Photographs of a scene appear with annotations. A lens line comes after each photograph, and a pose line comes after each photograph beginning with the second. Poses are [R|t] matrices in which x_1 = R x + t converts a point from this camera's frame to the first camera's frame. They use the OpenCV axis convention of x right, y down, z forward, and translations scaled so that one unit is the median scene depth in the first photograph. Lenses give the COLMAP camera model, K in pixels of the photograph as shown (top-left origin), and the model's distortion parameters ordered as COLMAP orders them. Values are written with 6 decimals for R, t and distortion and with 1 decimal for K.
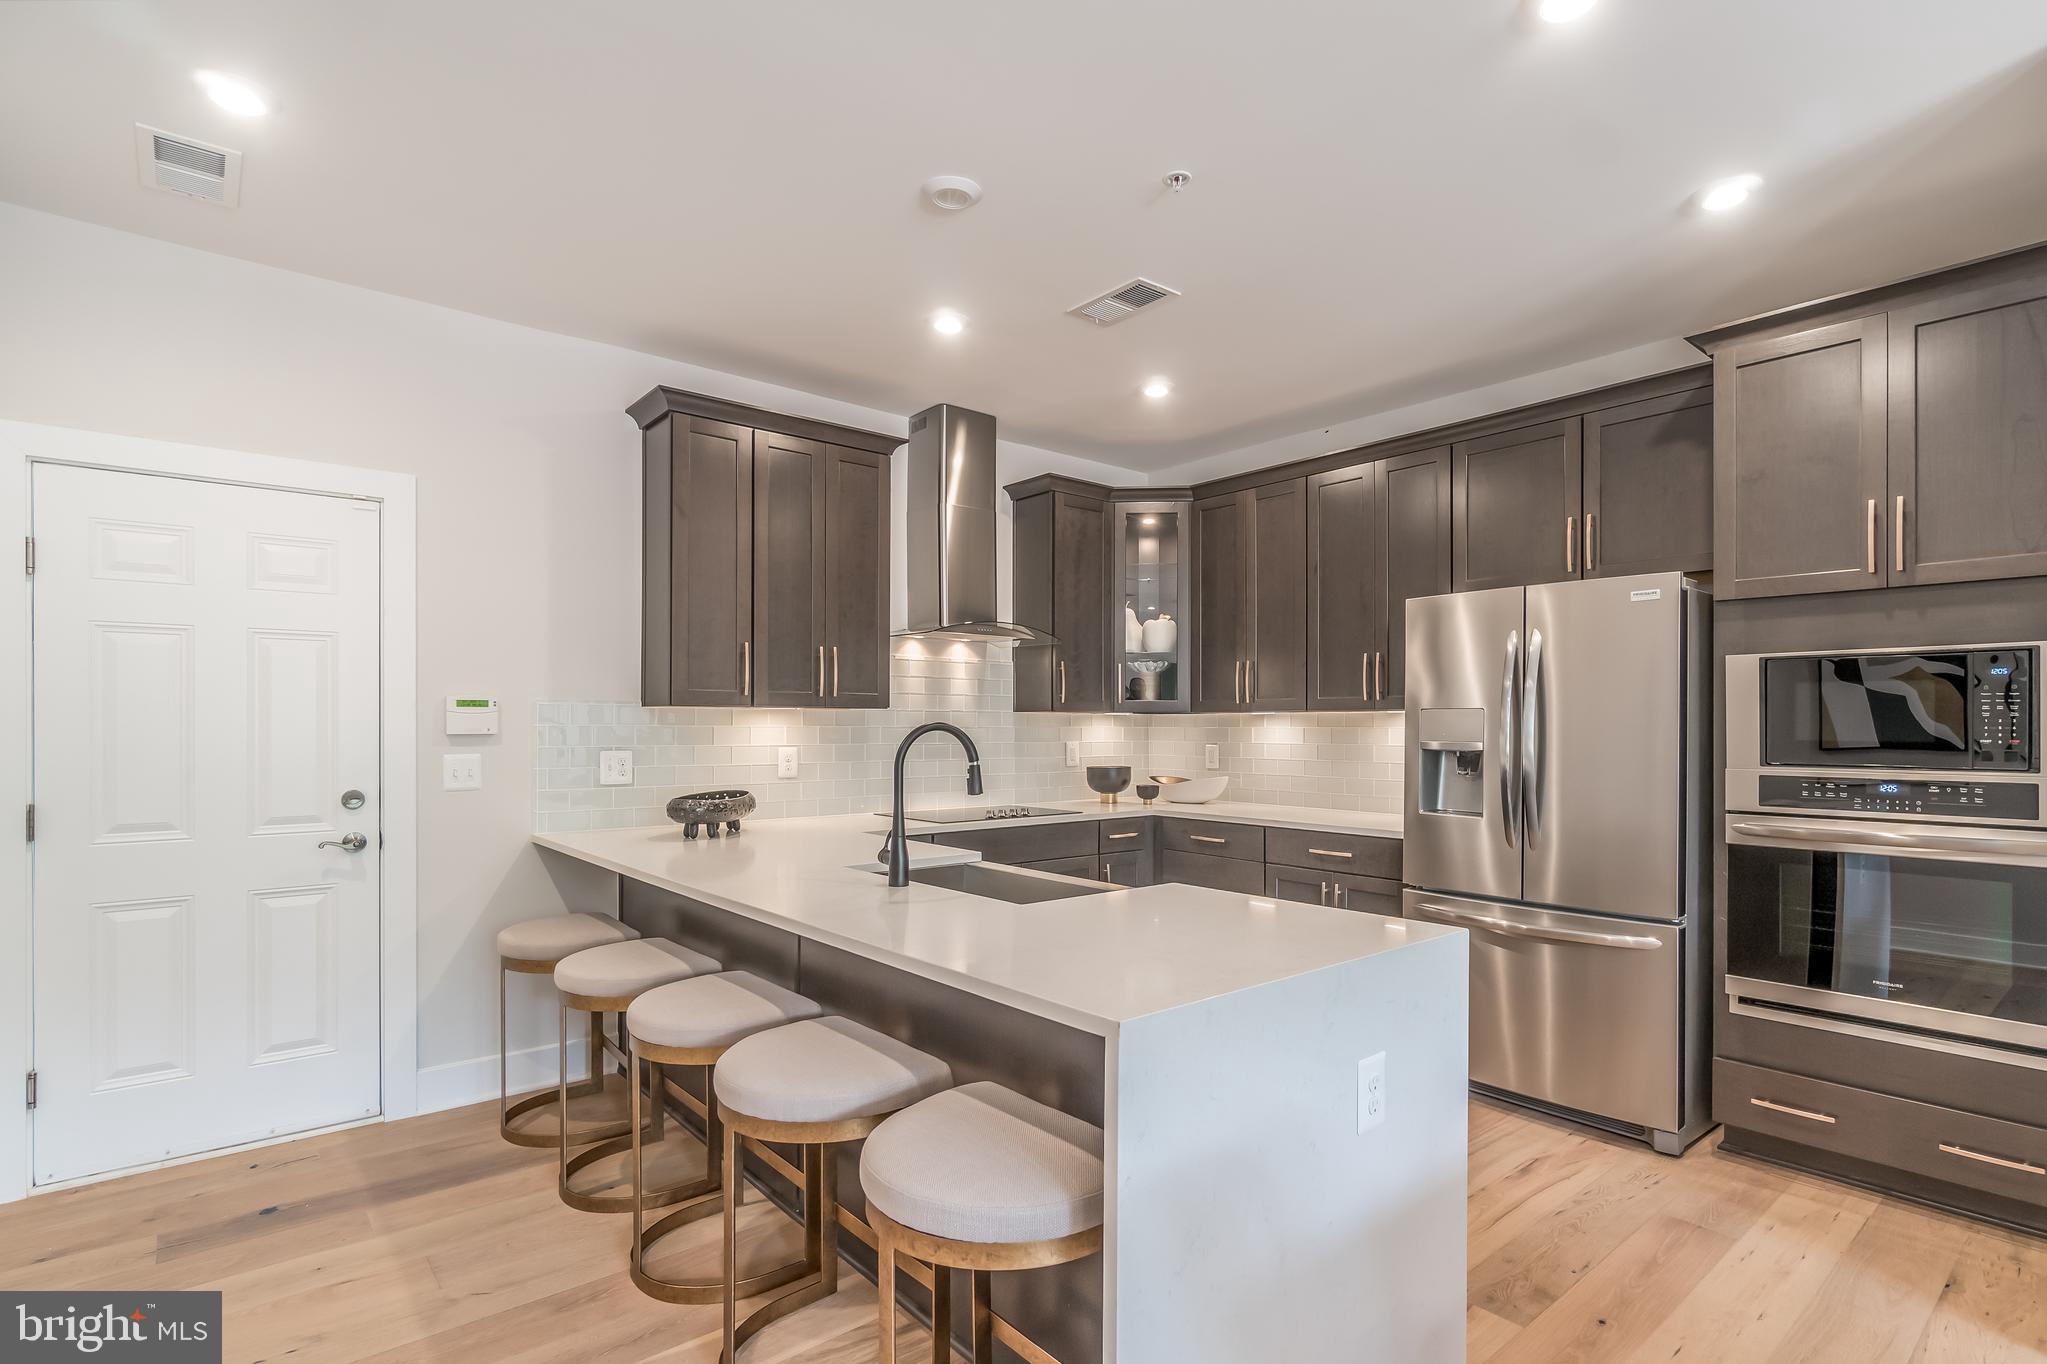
lens RADIAL K [[1003.1, 0, 1044.1], [0, 1003.1, 719.1], [0, 0, 1]] dist [-0.014249, 0.008006]
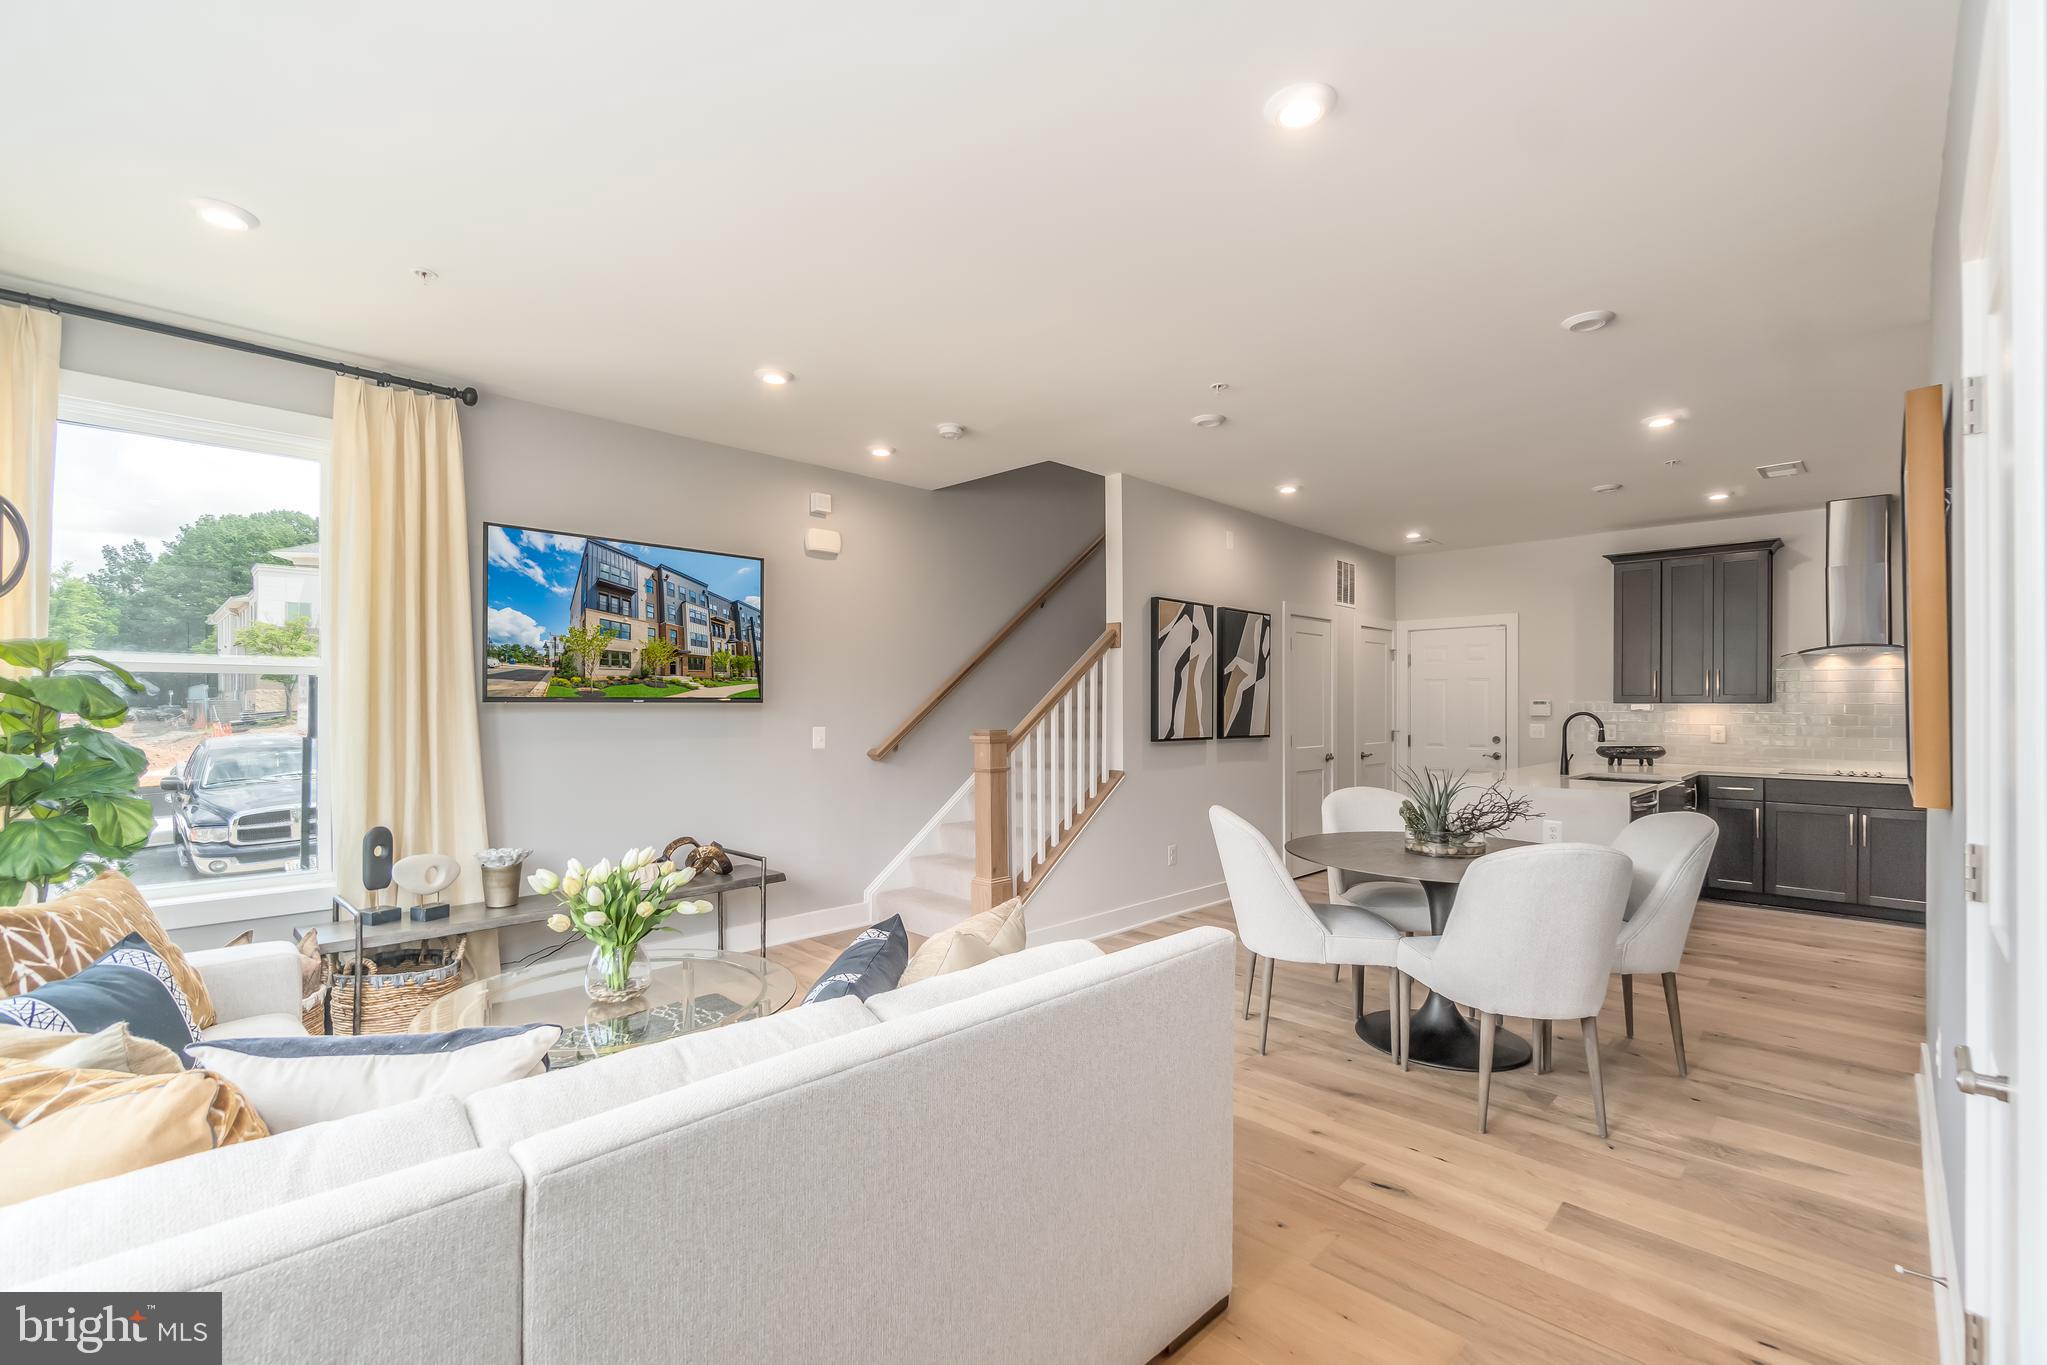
lens RADIAL K [[885.4, 0, 1025.4], [0, 885.4, 706.5], [0, 0, 1]] dist [-0.004167, -0.000061]
pose [[0.089643, 0.000569, -0.995974, 1.450923], [0.002020, 0.999998, 0.000753, -0.011631], [0.995972, -0.002079, 0.089642, -0.437448]]
